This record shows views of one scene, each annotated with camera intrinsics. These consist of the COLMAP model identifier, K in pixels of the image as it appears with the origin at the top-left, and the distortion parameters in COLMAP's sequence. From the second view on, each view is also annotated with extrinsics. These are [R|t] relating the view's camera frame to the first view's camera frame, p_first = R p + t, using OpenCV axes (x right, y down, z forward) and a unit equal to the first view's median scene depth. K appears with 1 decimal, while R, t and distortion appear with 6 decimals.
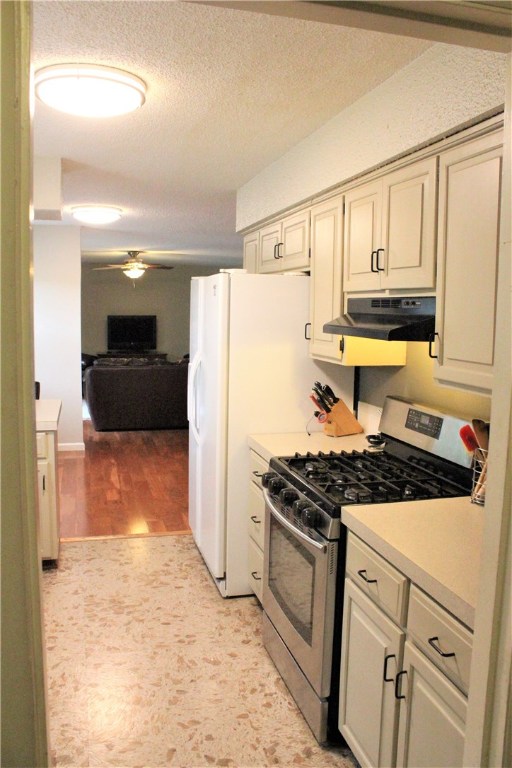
lens RADIAL K [[641.0, 0, 256.0], [0, 641.0, 384.0], [0, 0, 1]] dist [-0.168789, 0.152345]
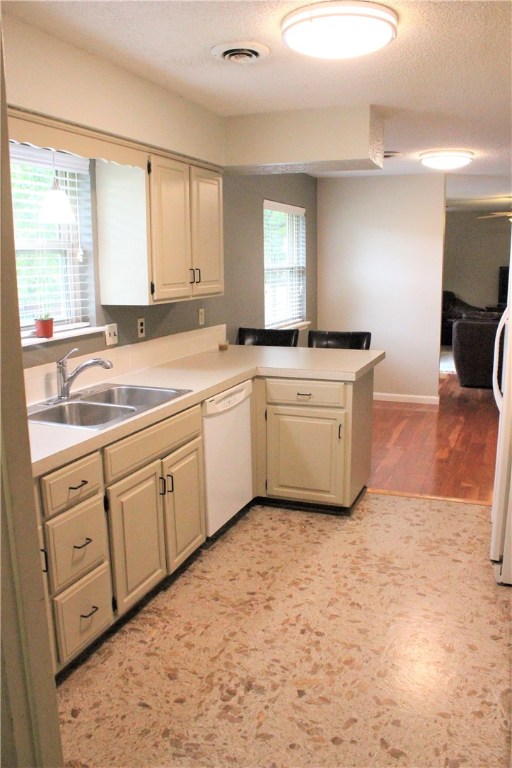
lens RADIAL K [[641.0, 0, 256.0], [0, 641.0, 384.0], [0, 0, 1]] dist [-0.168789, 0.152345]
pose [[0.798115, 0.091957, -0.595446, 0.174949], [-0.045702, 0.994677, 0.092355, -0.009780], [0.600769, -0.046498, 0.798069, 0.099380]]
